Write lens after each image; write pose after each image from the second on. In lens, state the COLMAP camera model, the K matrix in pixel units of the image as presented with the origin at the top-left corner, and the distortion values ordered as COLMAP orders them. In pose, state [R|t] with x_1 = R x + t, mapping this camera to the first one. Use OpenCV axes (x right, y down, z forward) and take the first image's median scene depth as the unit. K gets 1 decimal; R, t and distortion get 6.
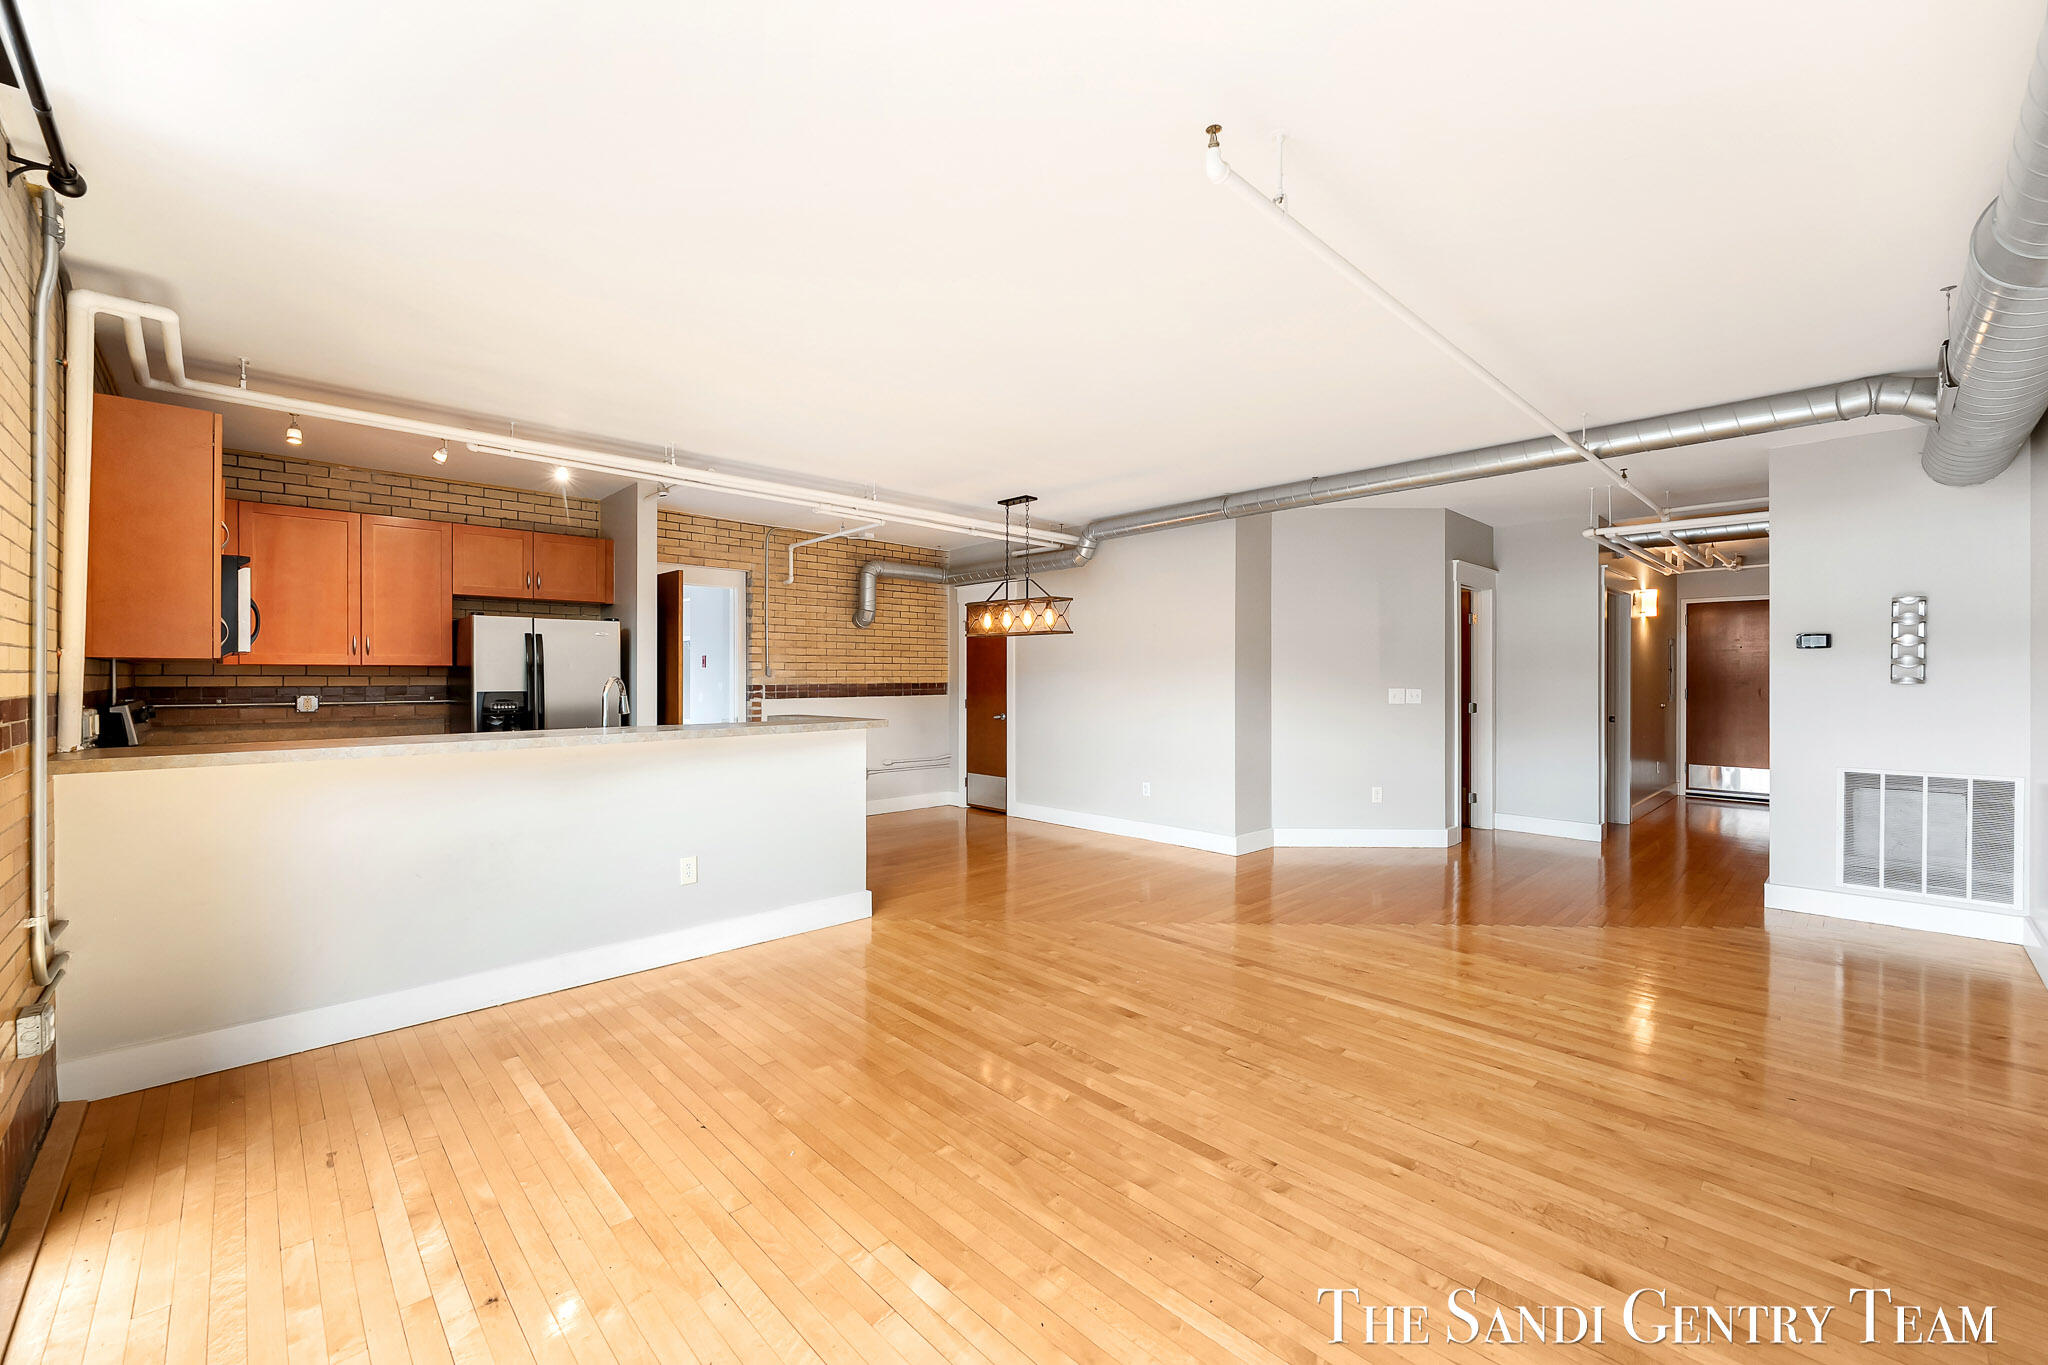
lens RADIAL K [[832.5, 0, 1017.8], [0, 832.5, 675.2], [0, 0, 1]] dist [0.000211, -0.000255]
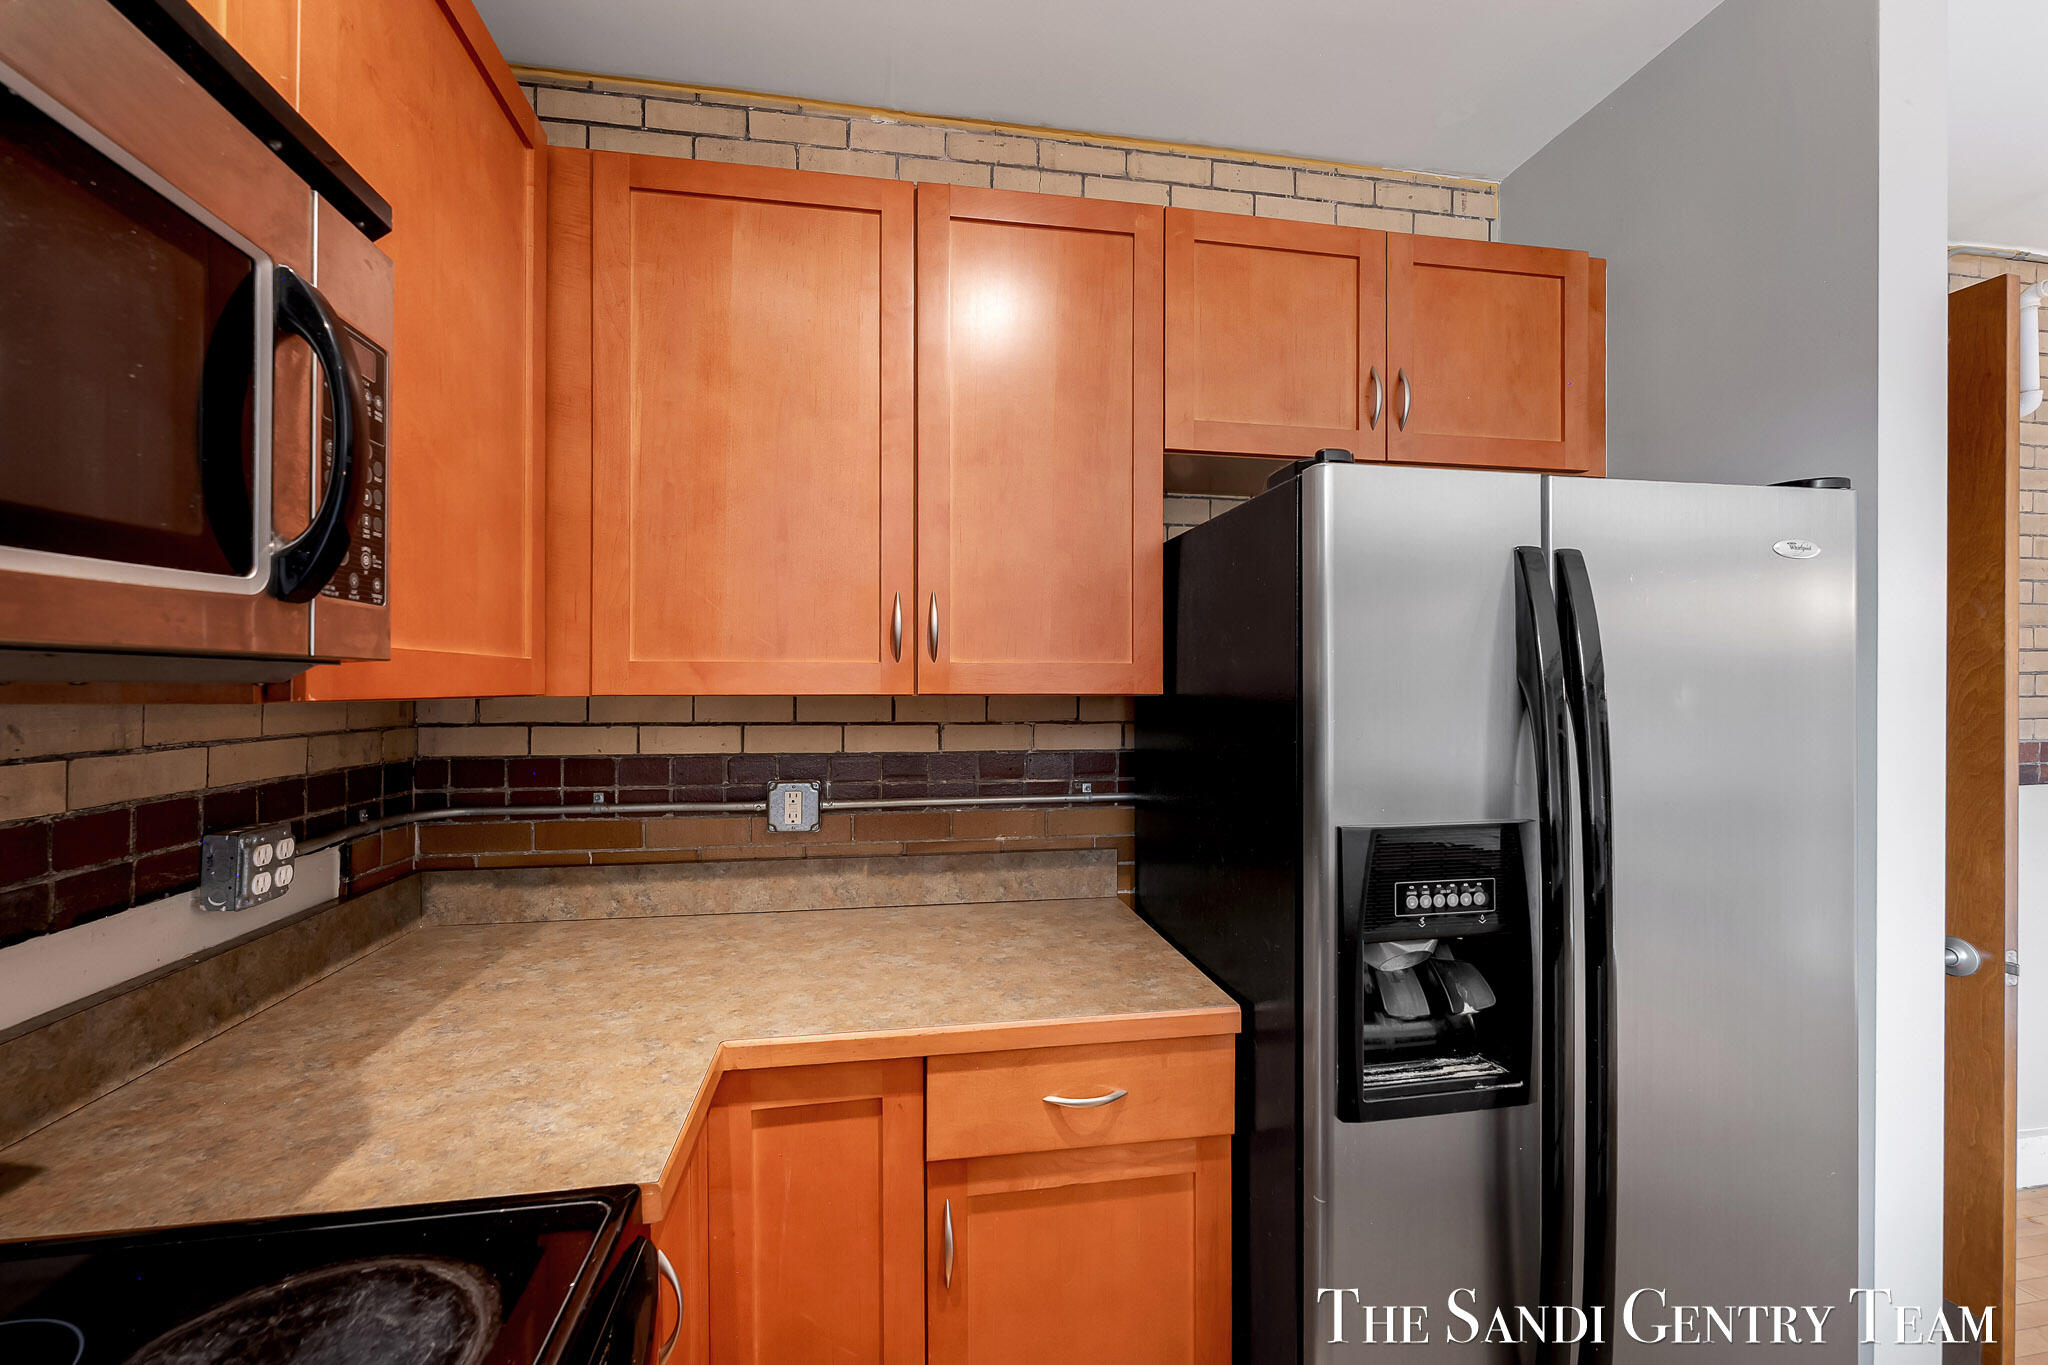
lens RADIAL K [[892.3, 0, 1024.0], [0, 892.3, 682.5], [0, 0, 1]] dist [0.000148, 0.000006]
pose [[0.835873, -0.001848, -0.548921, -0.567785], [-0.001230, 0.999986, -0.005240, -0.014681], [0.548922, 0.005055, 0.835858, 0.737427]]
